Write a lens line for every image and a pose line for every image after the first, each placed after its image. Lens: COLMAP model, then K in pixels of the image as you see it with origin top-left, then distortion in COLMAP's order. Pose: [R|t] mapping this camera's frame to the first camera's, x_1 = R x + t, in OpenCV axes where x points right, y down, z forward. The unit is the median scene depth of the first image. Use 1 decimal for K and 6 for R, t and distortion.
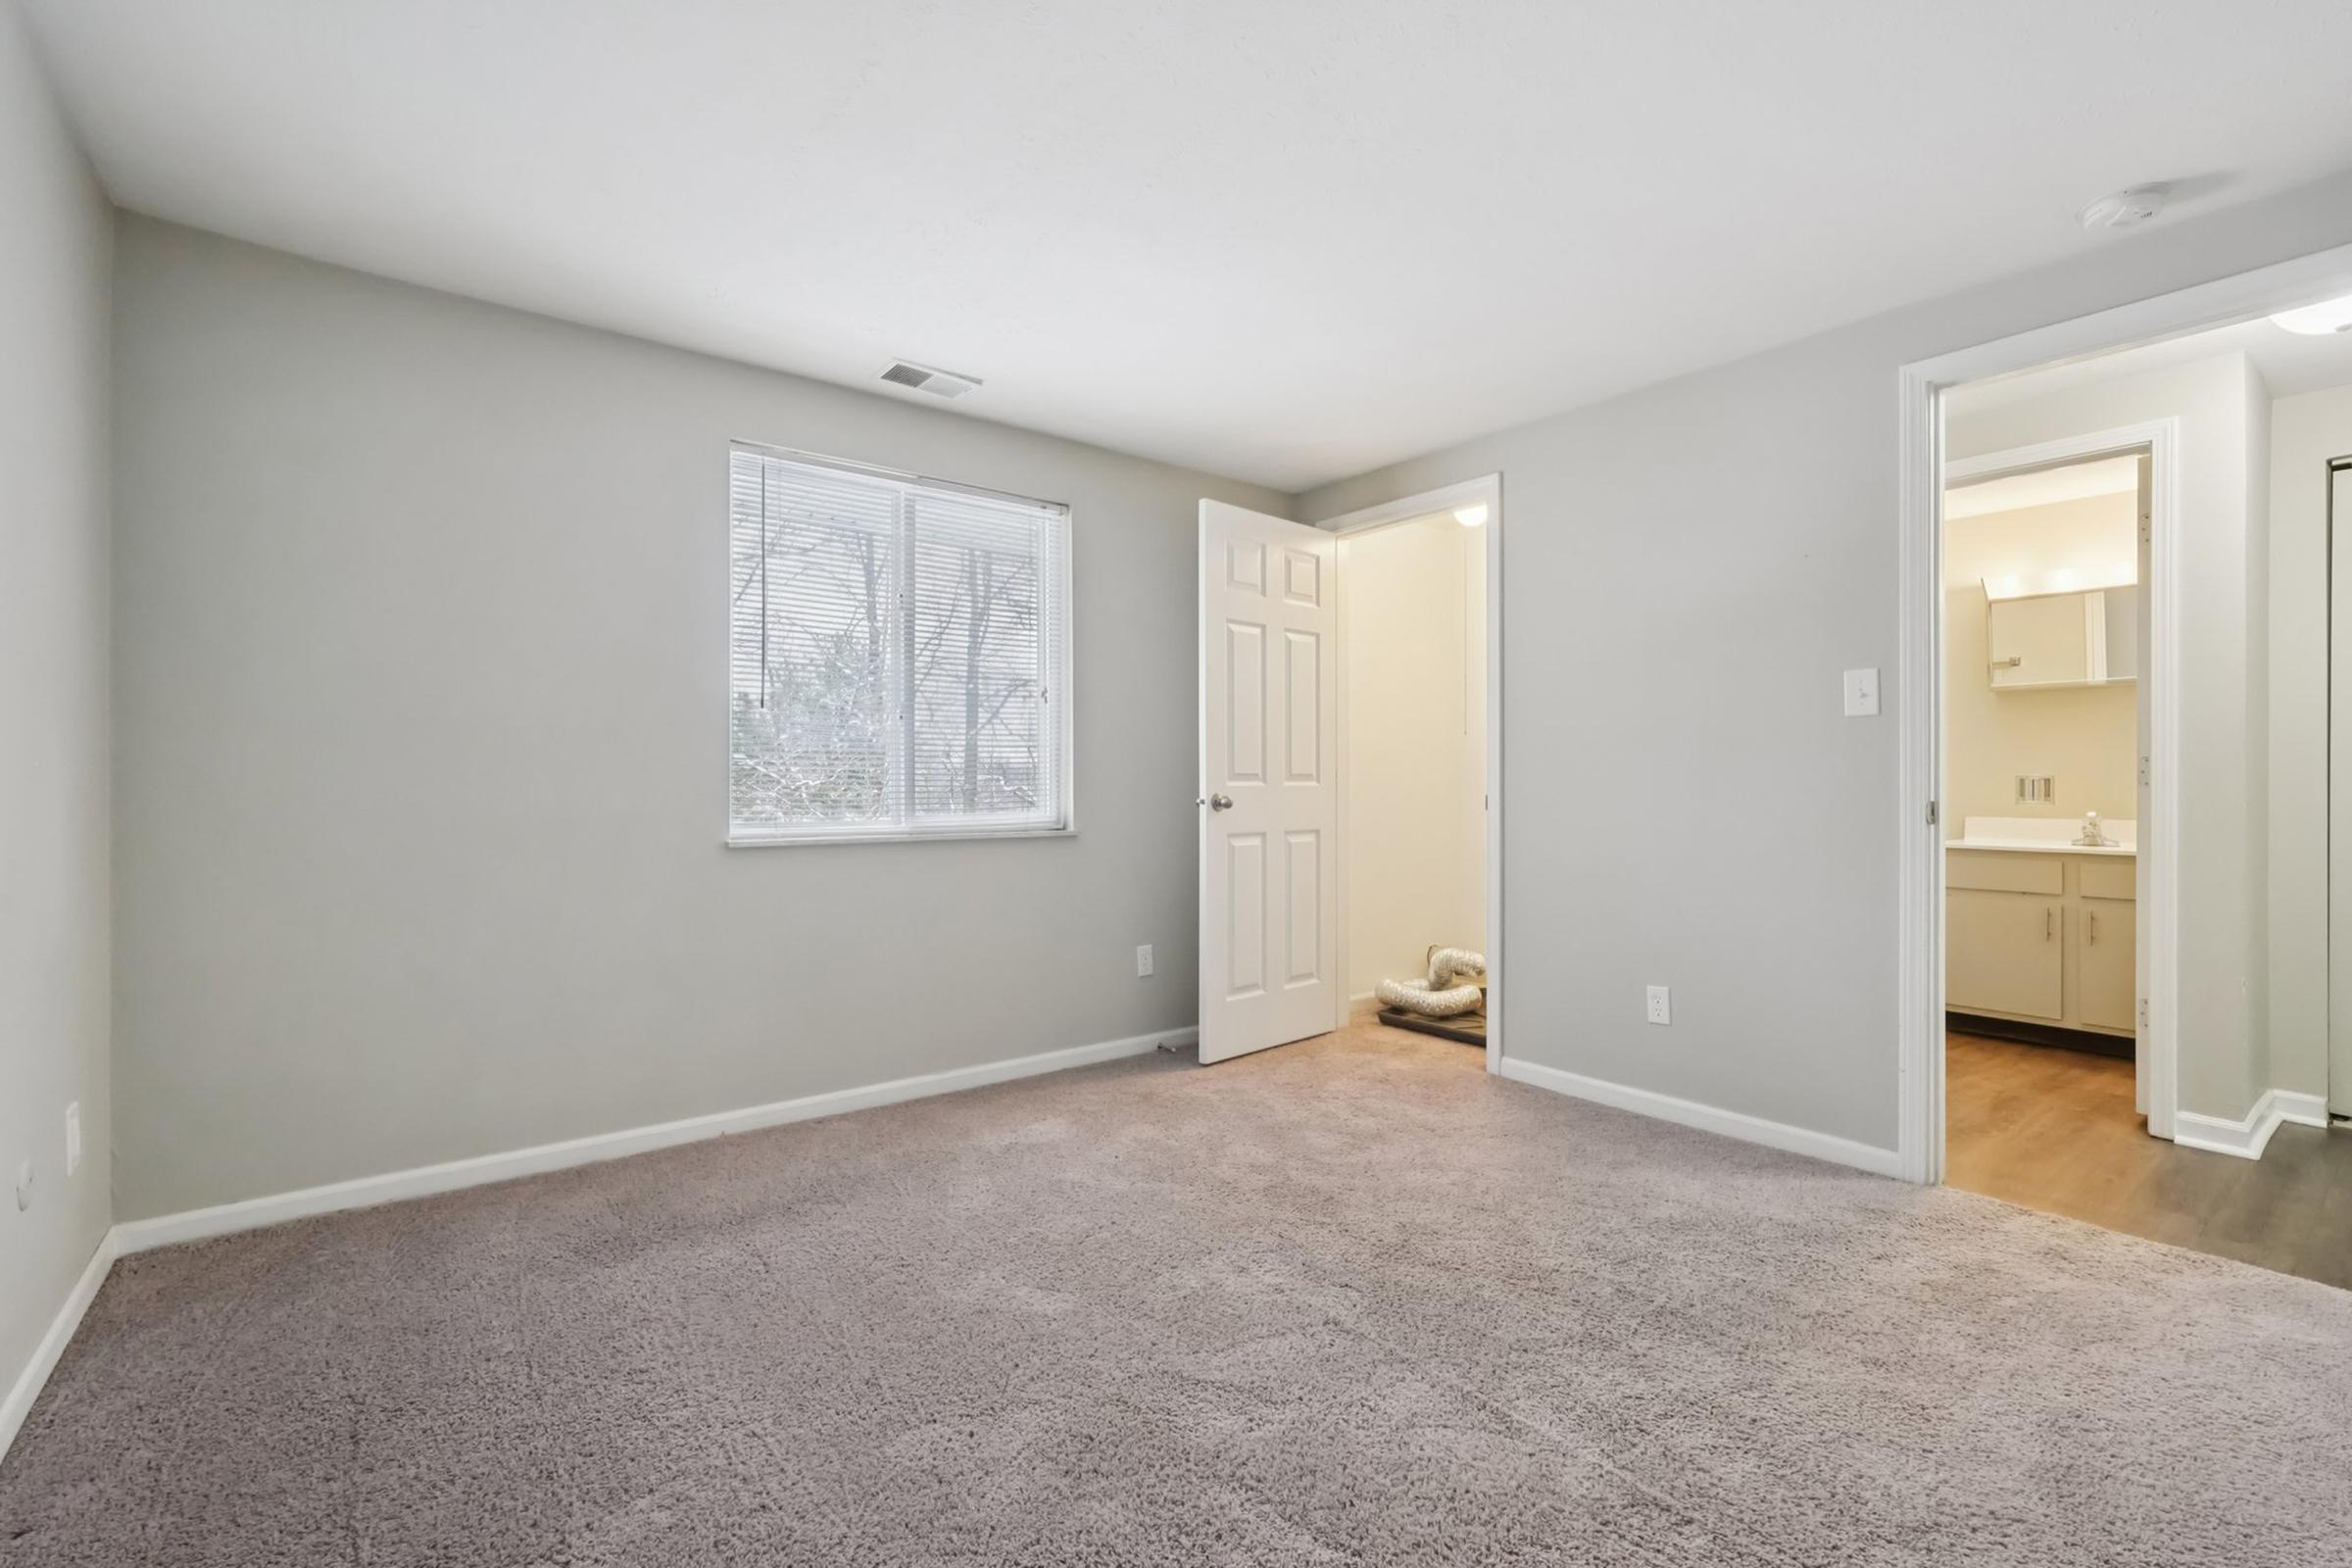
lens RADIAL K [[1030.8, 0, 1178.5], [0, 1030.8, 779.5], [0, 0, 1]] dist [0.000070, 0.001490]
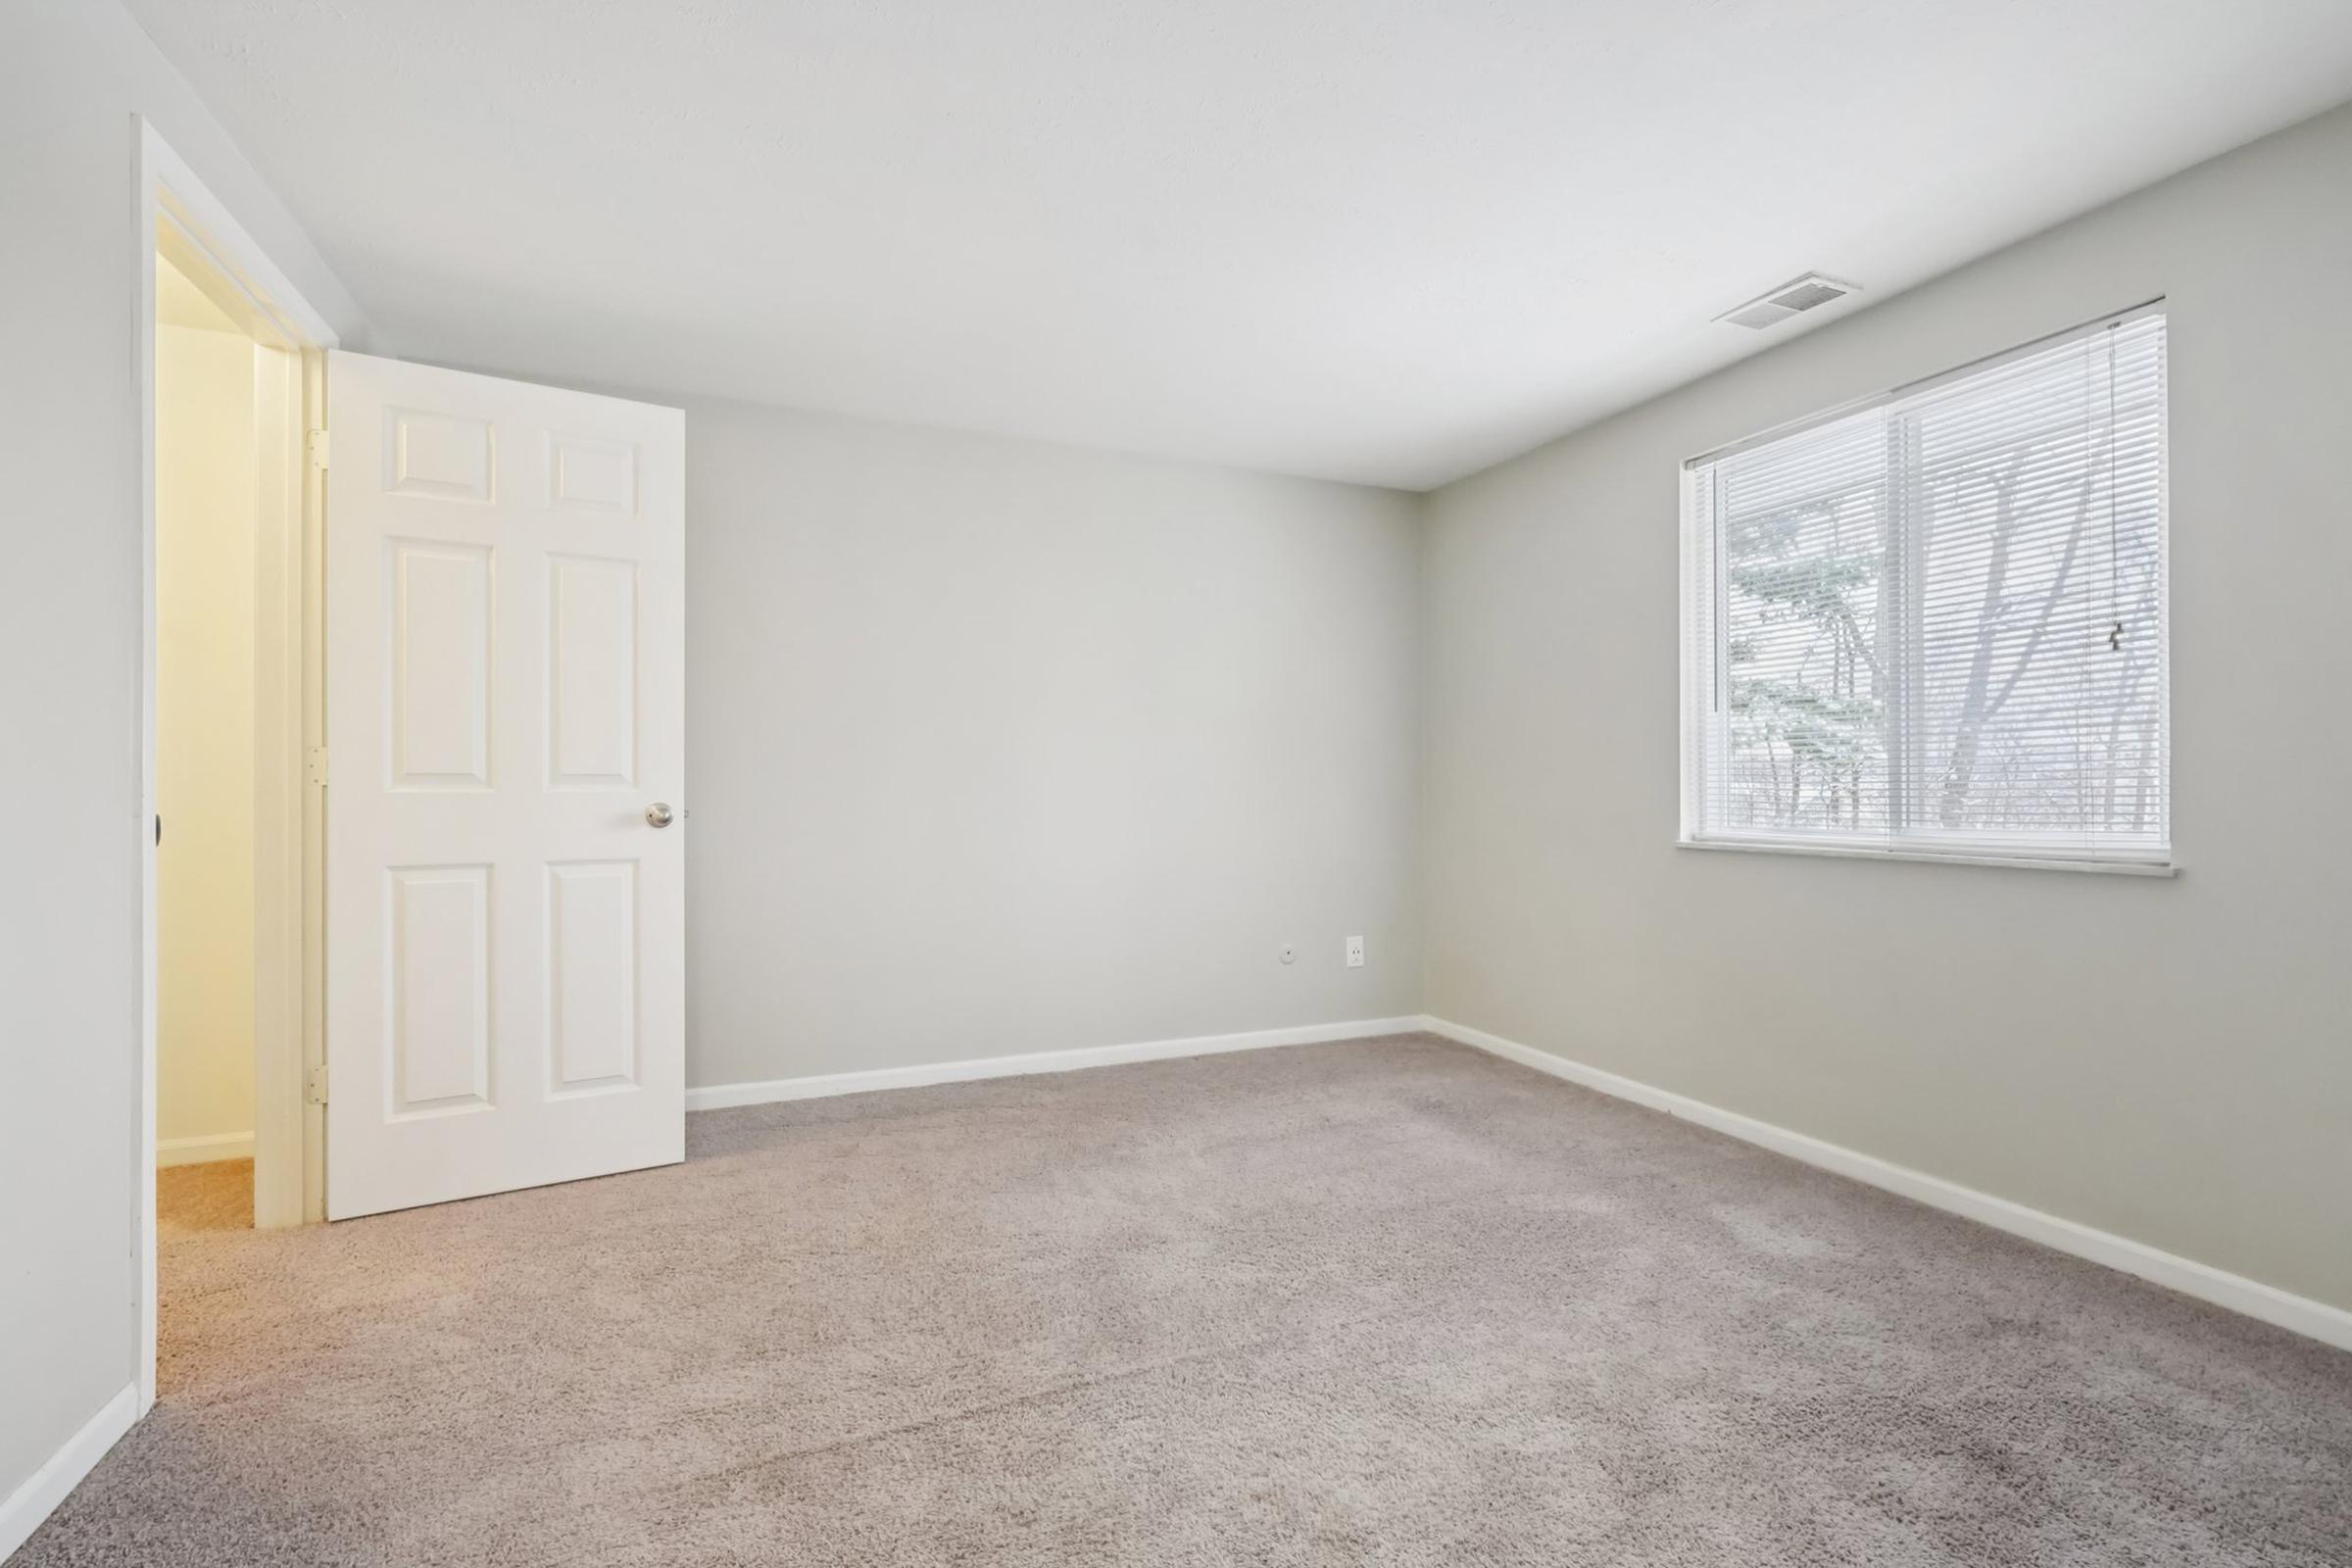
lens RADIAL K [[1030.8, 0, 1186.3], [0, 1030.8, 790.0], [0, 0, 1]] dist [0.000070, 0.001490]
pose [[-0.242193, -0.005581, -0.970212, 0.828880], [0.003128, 0.999974, -0.006533, 0.013882], [0.970223, -0.004617, -0.242169, 0.881116]]
